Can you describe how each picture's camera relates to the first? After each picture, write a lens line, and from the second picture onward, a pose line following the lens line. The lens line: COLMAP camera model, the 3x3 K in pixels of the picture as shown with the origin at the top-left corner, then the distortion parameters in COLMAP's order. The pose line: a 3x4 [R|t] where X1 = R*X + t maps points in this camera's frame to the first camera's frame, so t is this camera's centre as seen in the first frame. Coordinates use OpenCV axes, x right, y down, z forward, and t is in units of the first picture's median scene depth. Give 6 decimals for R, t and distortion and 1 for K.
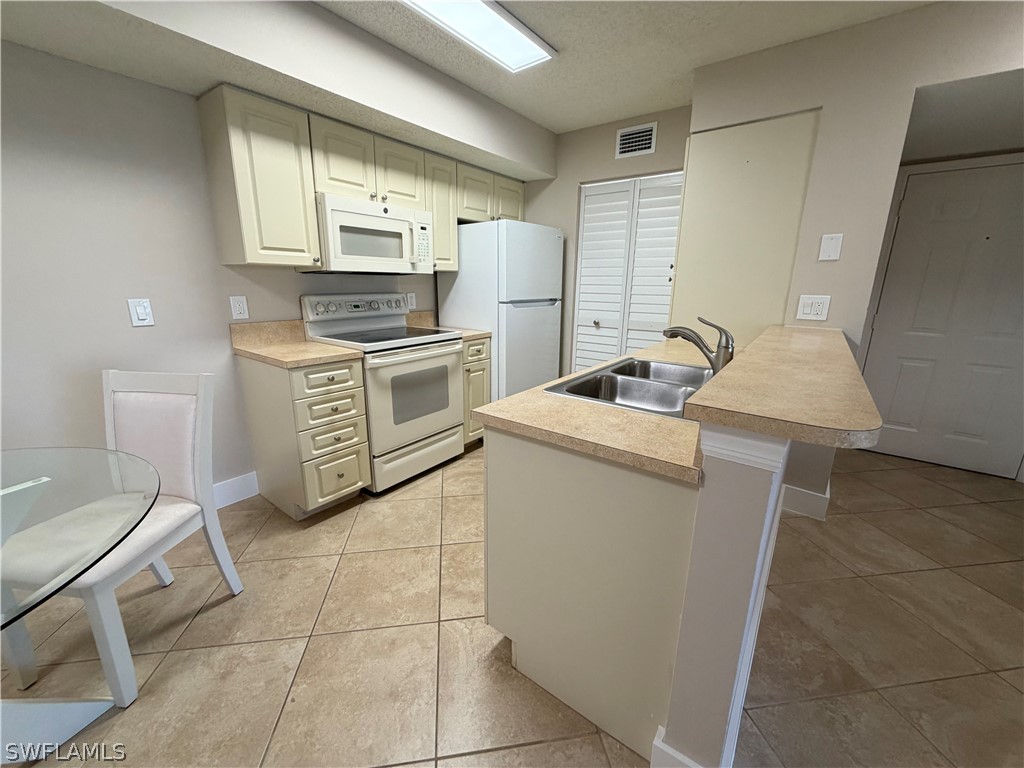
lens RADIAL K [[407.9, 0, 509.7], [0, 407.9, 385.8], [0, 0, 1]] dist [0.000539, -0.000129]
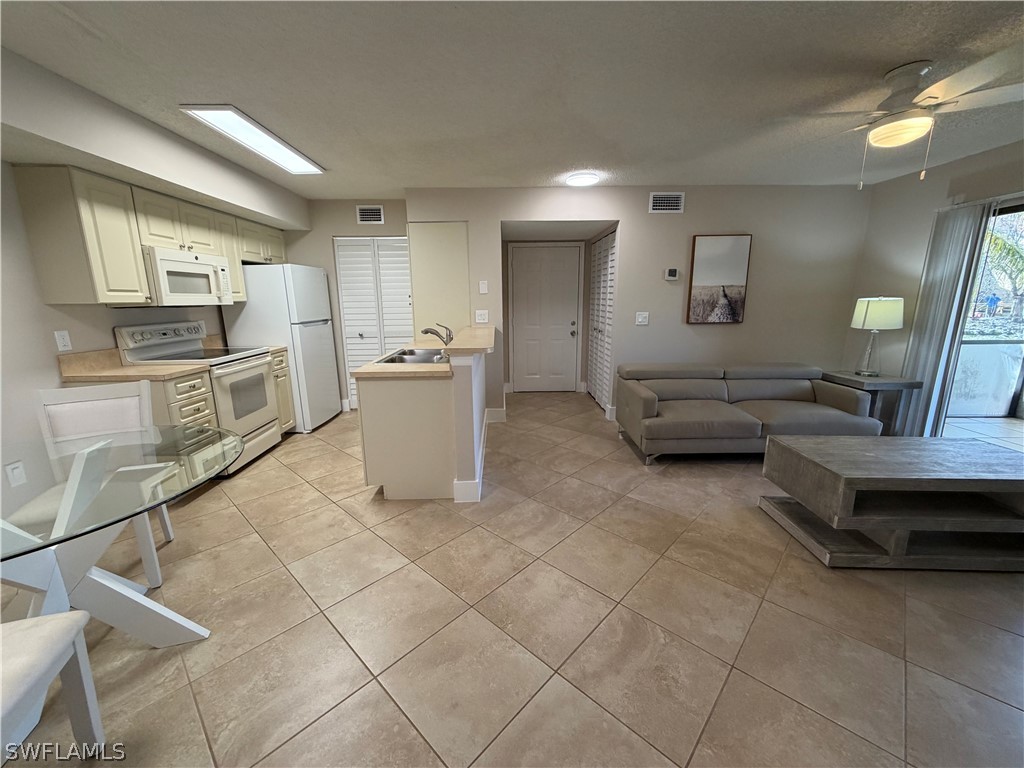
lens RADIAL K [[407.9, 0, 510.2], [0, 407.9, 385.6], [0, 0, 1]] dist [0.000539, -0.000129]
pose [[0.785590, -0.149884, 0.600320, -0.373676], [0.173734, 0.984619, 0.018481, 0.120503], [-0.593856, 0.089778, 0.799546, -0.607821]]
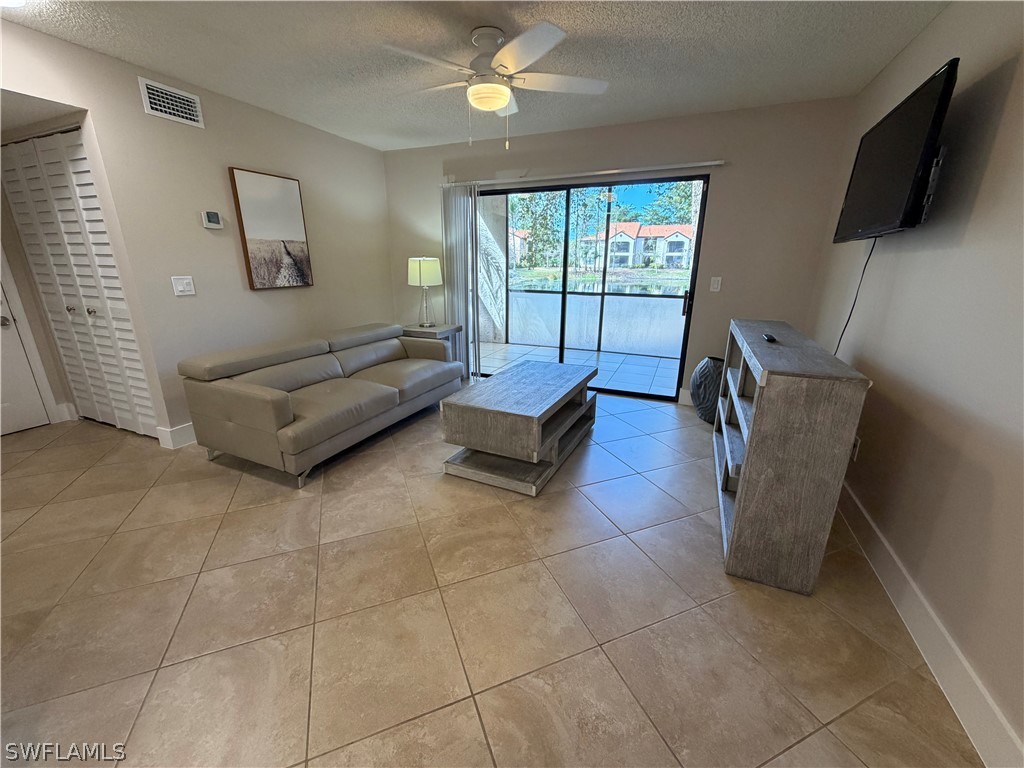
lens RADIAL K [[407.9, 0, 509.7], [0, 407.9, 385.3], [0, 0, 1]] dist [0.000539, -0.000129]
pose [[-0.237970, -0.298350, 0.924315, -0.191597], [0.237075, 0.905027, 0.353160, 0.028654], [-0.941895, 0.303174, -0.144638, -0.159642]]
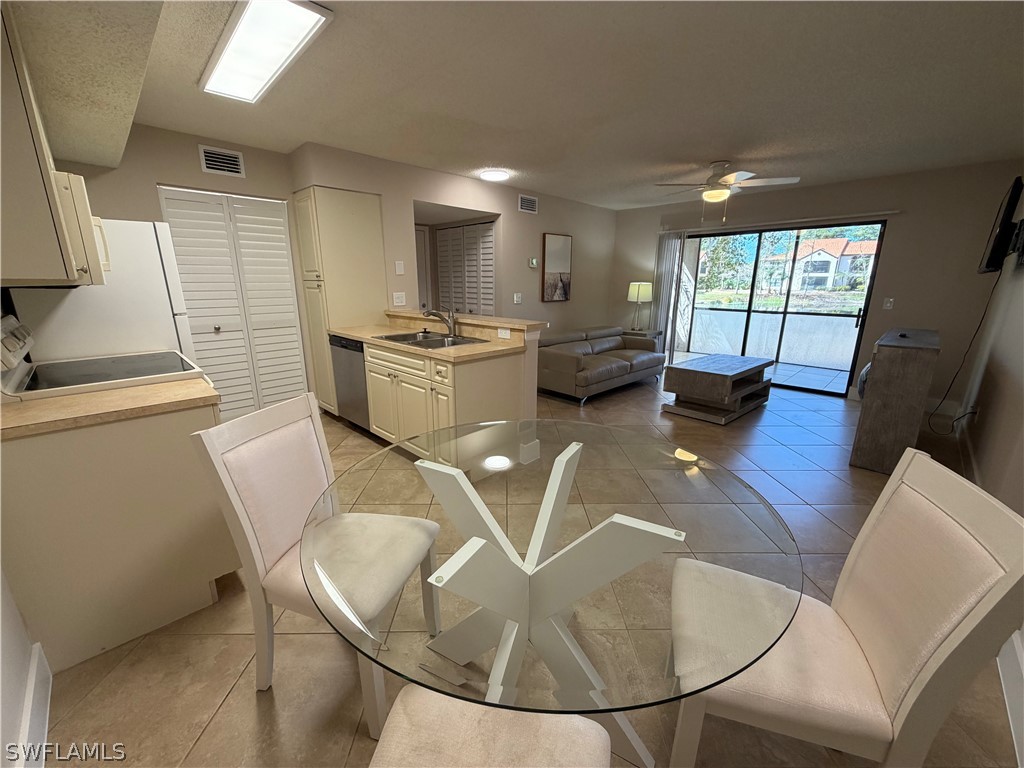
lens RADIAL K [[407.9, 0, 509.8], [0, 407.9, 385.4], [0, 0, 1]] dist [0.000539, -0.000129]
pose [[0.136086, -0.257306, 0.956700, -1.031054], [0.248042, 0.943776, 0.218547, -0.090968], [-0.959143, 0.207560, 0.192258, 0.201049]]
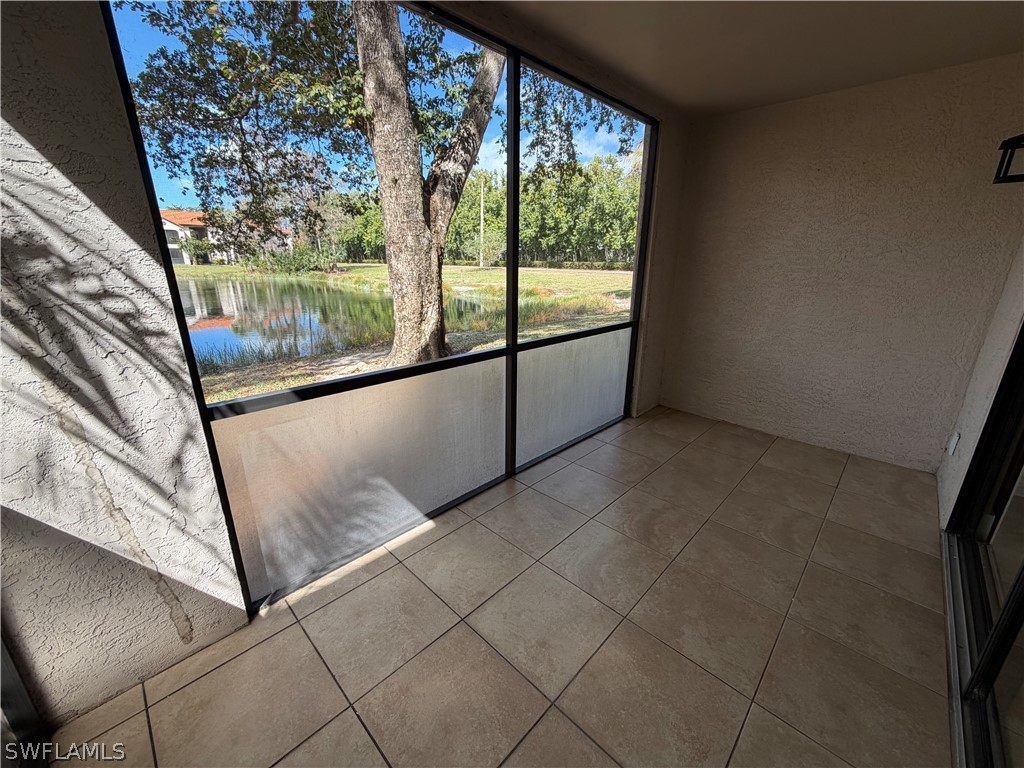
lens RADIAL K [[407.9, 0, 510.1], [0, 407.9, 385.3], [0, 0, 1]] dist [0.000539, -0.000129]
pose [[-0.991837, -0.056976, 0.114078, 2.110624], [0.012487, 0.846926, 0.531565, 0.075421], [-0.126902, 0.528650, -0.839300, -0.325299]]
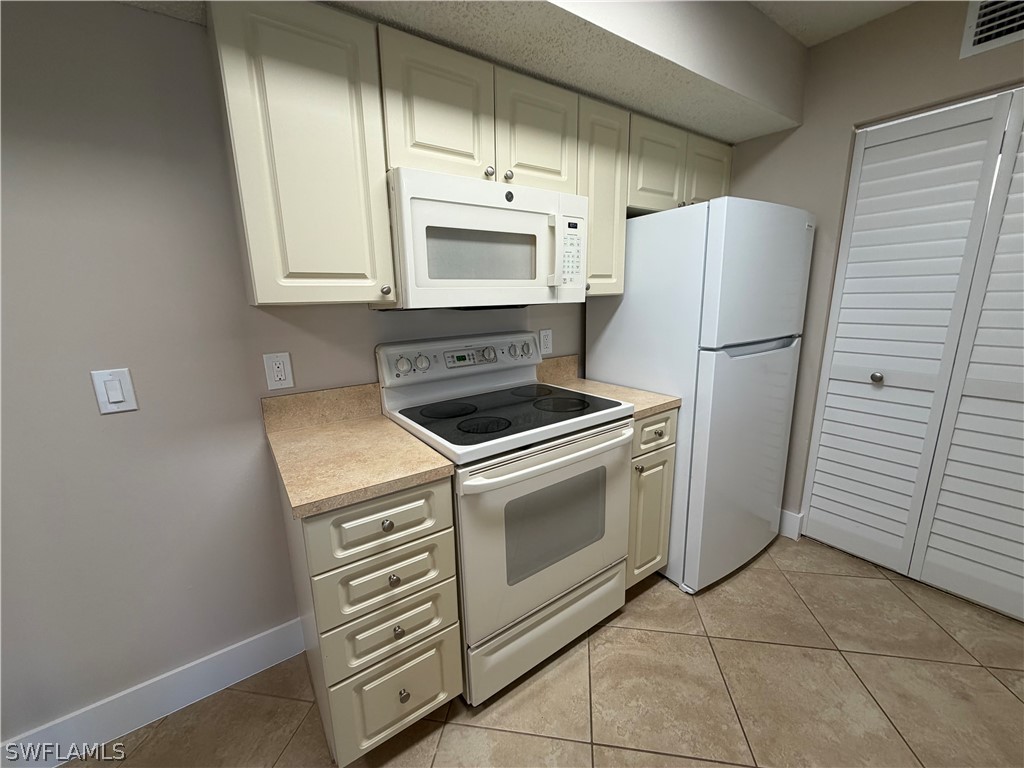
lens RADIAL K [[407.9, 0, 509.3], [0, 407.9, 386.0], [0, 0, 1]] dist [0.000539, -0.000129]
pose [[0.951890, 0.032177, -0.304745, -0.130023], [-0.041767, 0.998815, -0.024999, -0.162183], [0.303579, 0.036525, 0.952106, 0.495312]]
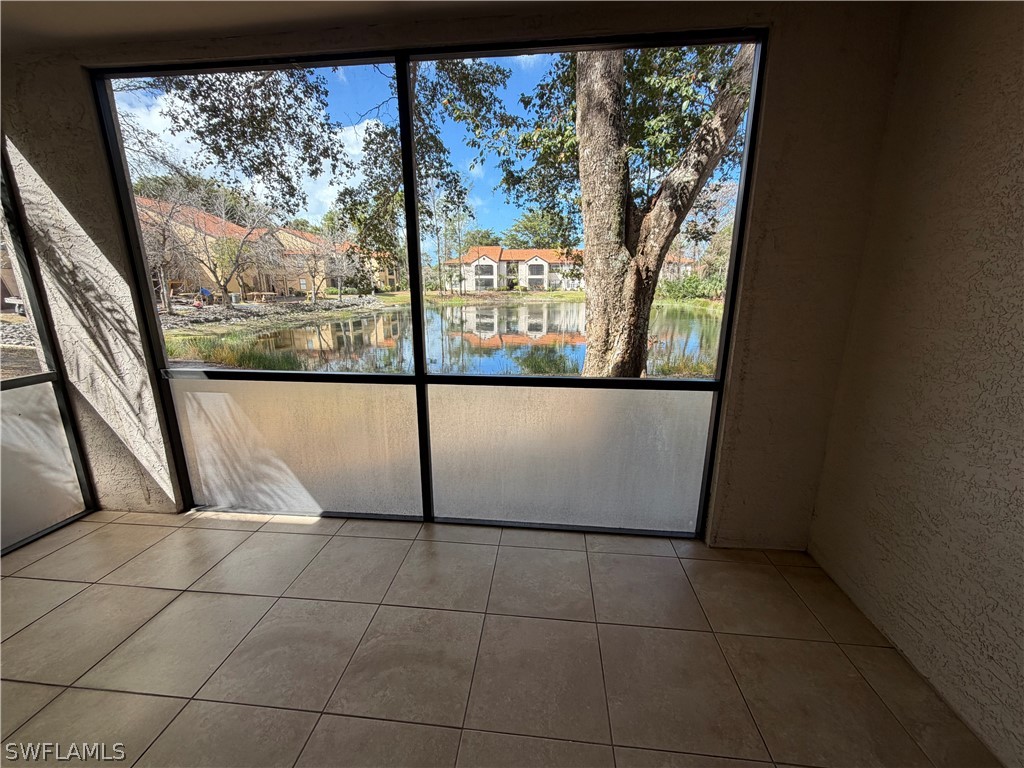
lens RADIAL K [[407.9, 0, 508.7], [0, 407.9, 386.7], [0, 0, 1]] dist [0.000539, -0.000129]
pose [[-0.520109, -0.220689, 0.825096, 1.343896], [0.211768, 0.902556, 0.374897, 0.264314], [-0.827431, 0.369716, -0.422692, -1.029583]]
